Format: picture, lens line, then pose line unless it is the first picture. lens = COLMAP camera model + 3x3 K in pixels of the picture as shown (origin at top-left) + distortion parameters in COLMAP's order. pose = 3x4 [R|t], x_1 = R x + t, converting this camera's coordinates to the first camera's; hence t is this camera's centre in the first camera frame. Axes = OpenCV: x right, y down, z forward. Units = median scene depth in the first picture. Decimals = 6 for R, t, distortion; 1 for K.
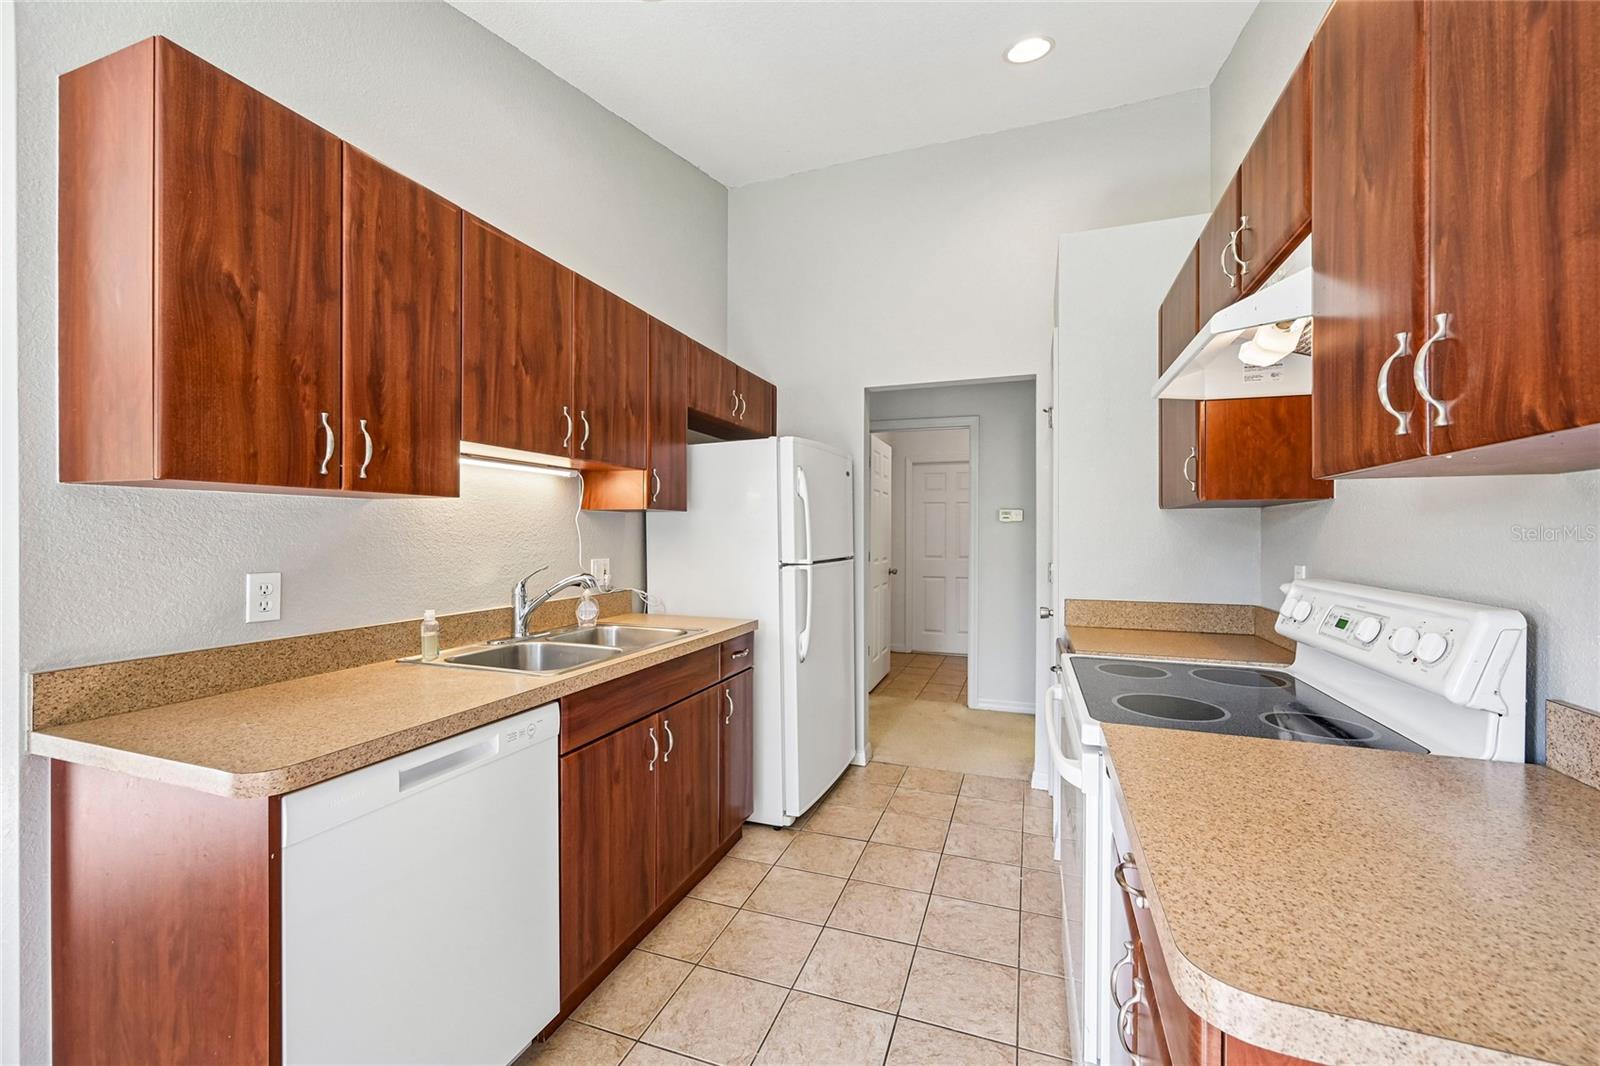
lens RADIAL K [[630.7, 0, 802.4], [0, 630.7, 535.0], [0, 0, 1]] dist [0.000193, 0.000230]
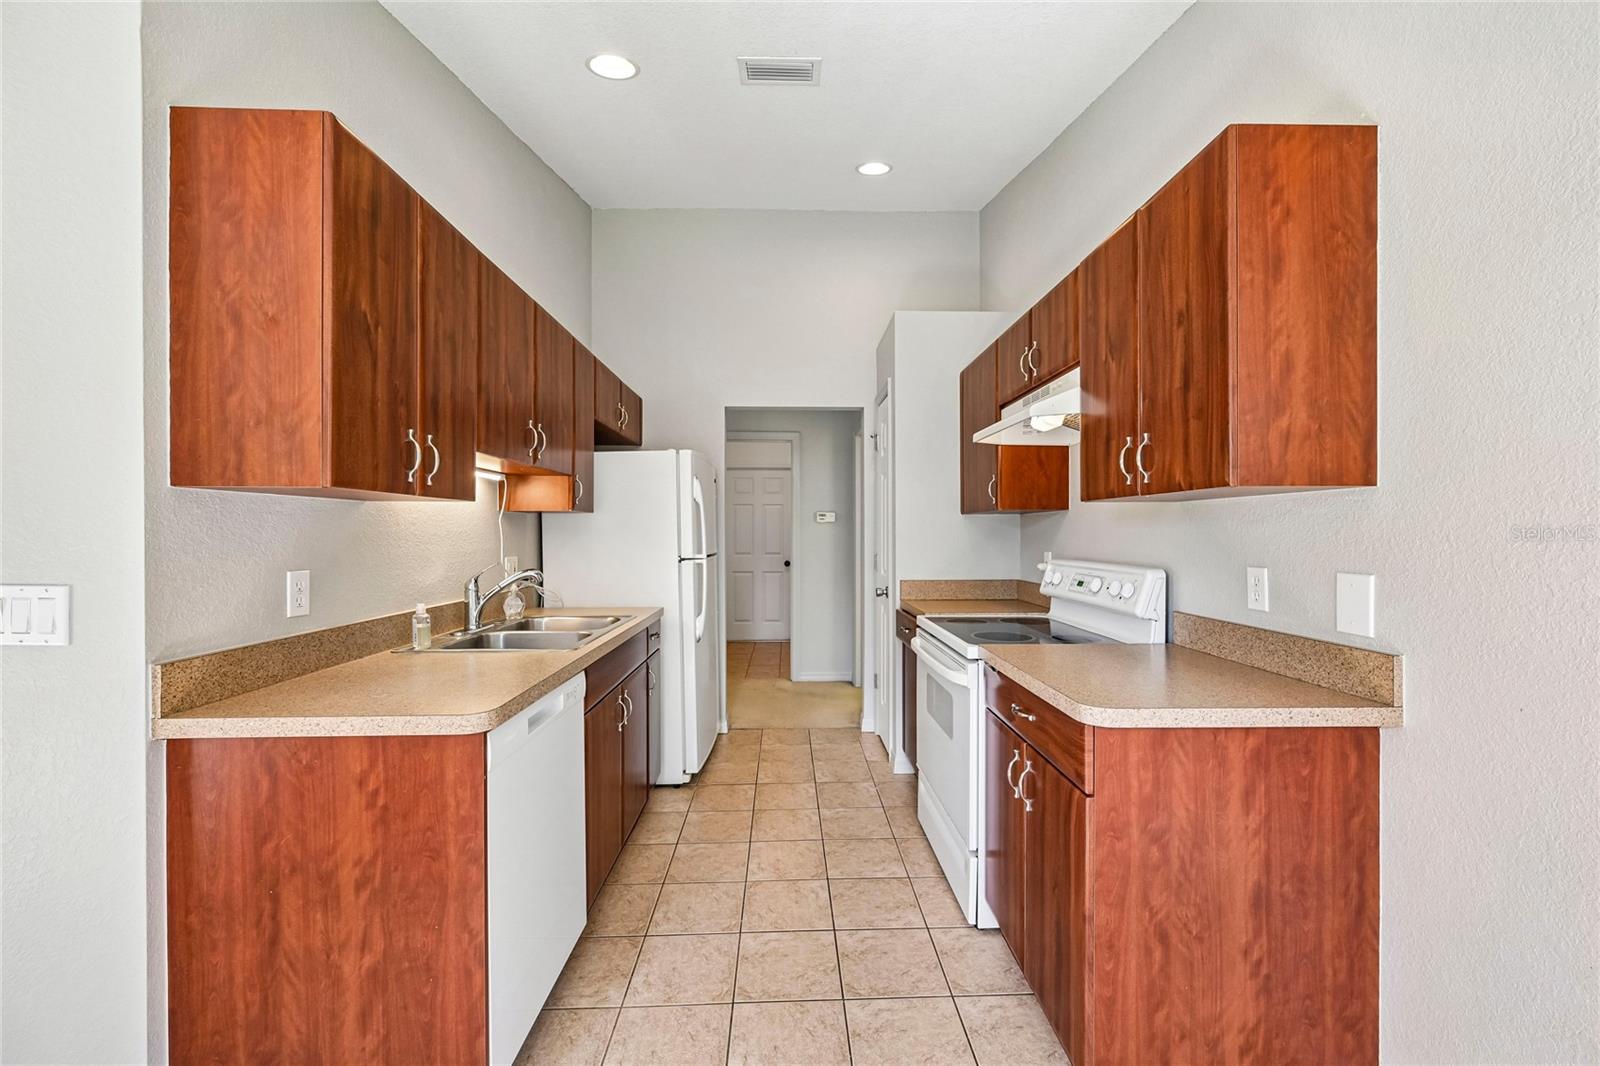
lens RADIAL K [[634.5, 0, 804.0], [0, 634.5, 534.0], [0, 0, 1]] dist [-0.000947, -0.000068]
pose [[0.929173, -0.003920, 0.369625, -0.402874], [0.004039, 0.999992, 0.000452, 0.001107], [-0.369624, 0.001073, 0.929181, -0.273797]]
